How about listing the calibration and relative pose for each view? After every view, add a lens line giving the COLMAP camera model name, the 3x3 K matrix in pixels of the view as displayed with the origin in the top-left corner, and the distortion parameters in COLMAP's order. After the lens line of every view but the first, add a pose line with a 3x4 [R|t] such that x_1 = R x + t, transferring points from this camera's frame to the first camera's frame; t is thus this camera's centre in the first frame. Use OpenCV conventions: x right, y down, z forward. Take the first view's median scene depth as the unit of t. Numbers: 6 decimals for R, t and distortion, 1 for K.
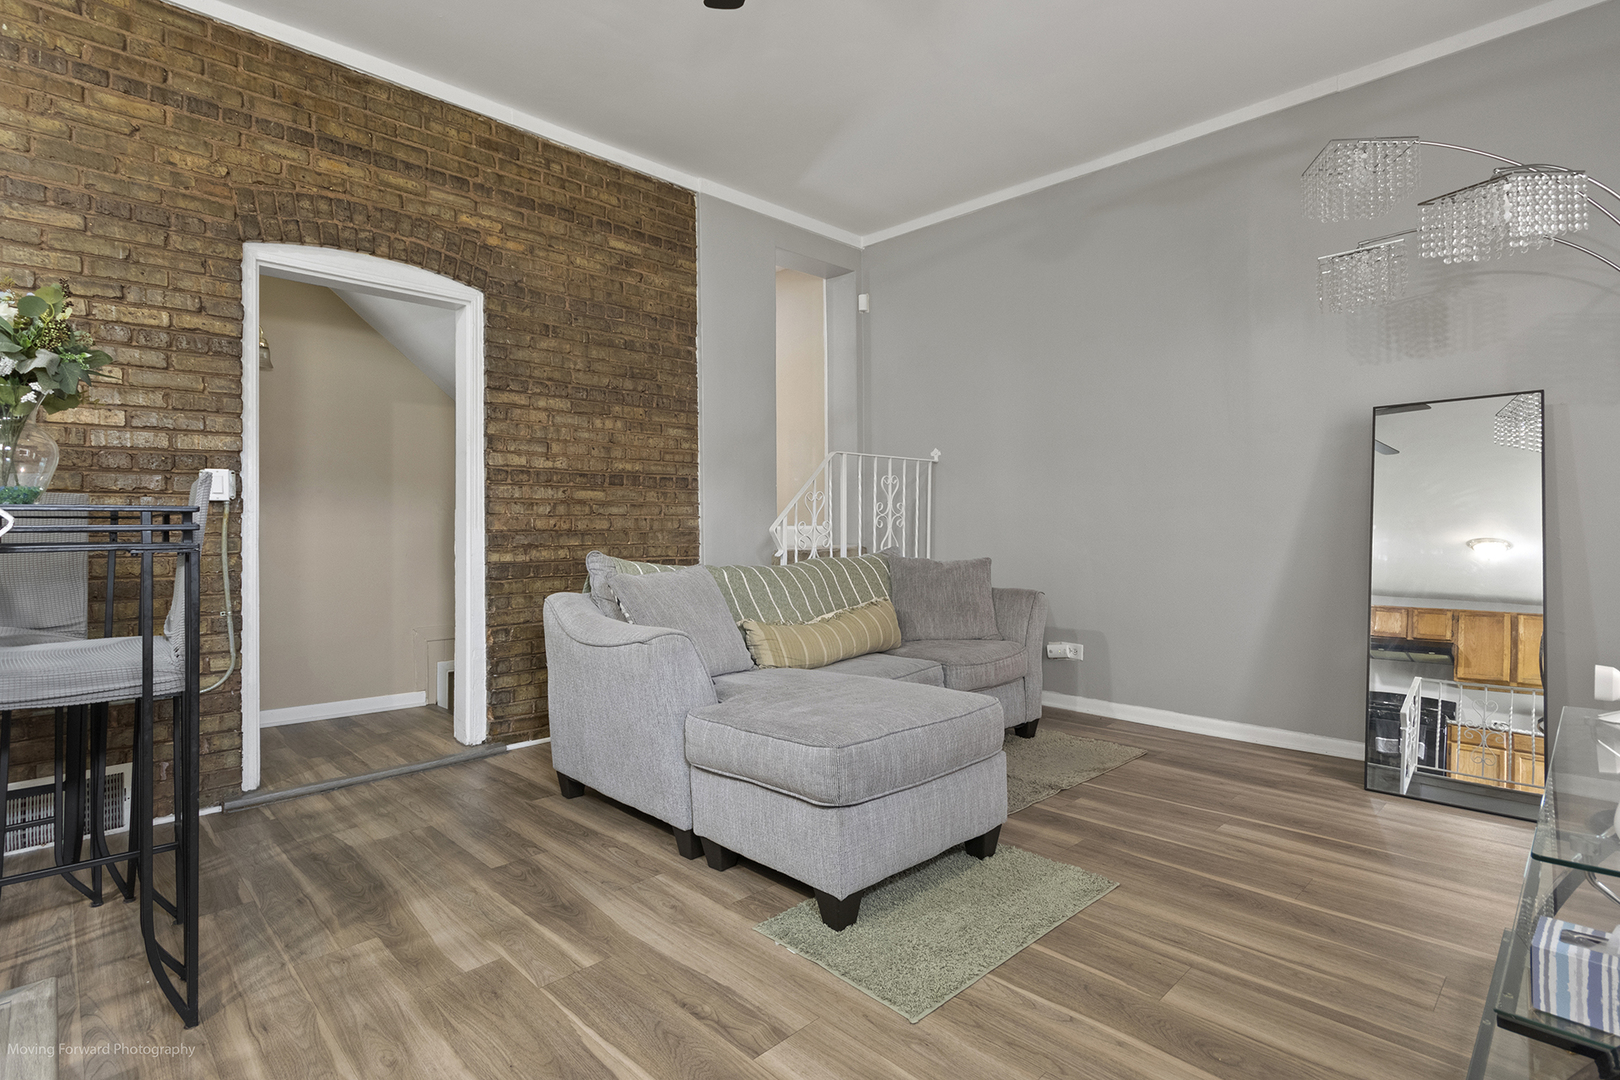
lens RADIAL K [[774.8, 0, 816.5], [0, 774.8, 521.8], [0, 0, 1]] dist [0.003387, -0.000158]
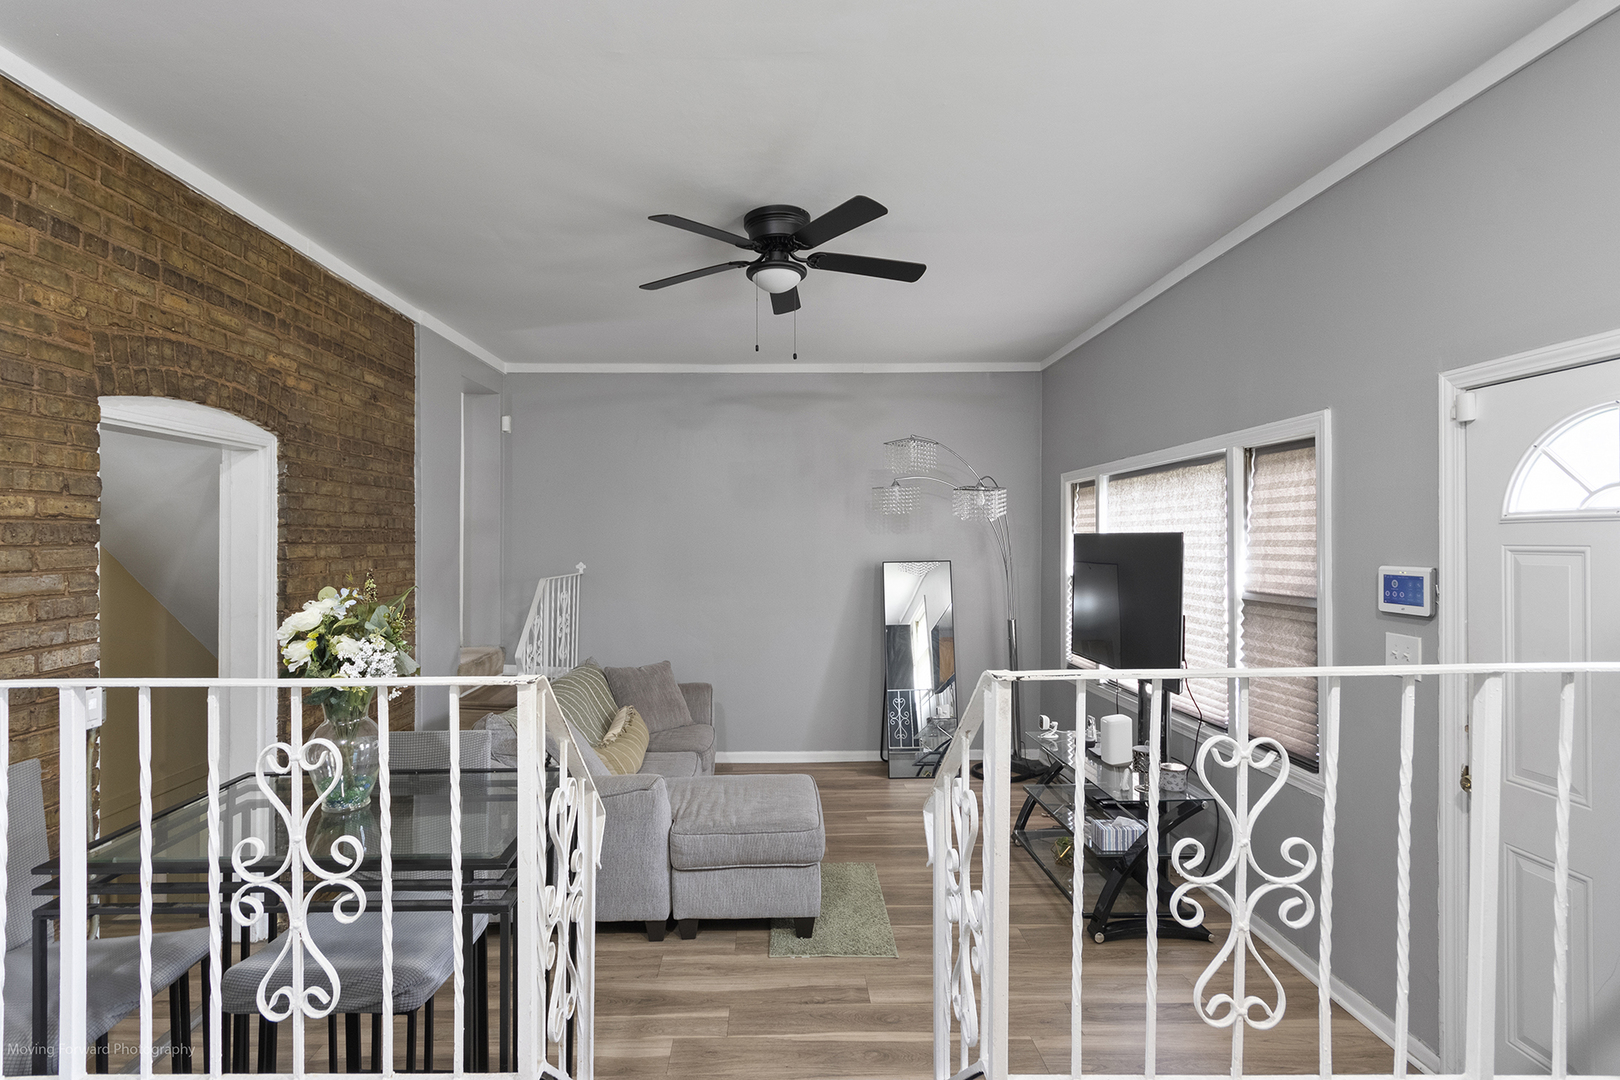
lens RADIAL K [[775.9, 0, 785.8], [0, 775.9, 542.3], [0, 0, 1]] dist [0.001406, -0.000295]
pose [[0.687281, 0.006185, 0.726365, -0.775725], [-0.012310, 0.999919, 0.003134, -0.208082], [-0.726287, -0.011096, 0.687302, -0.064640]]
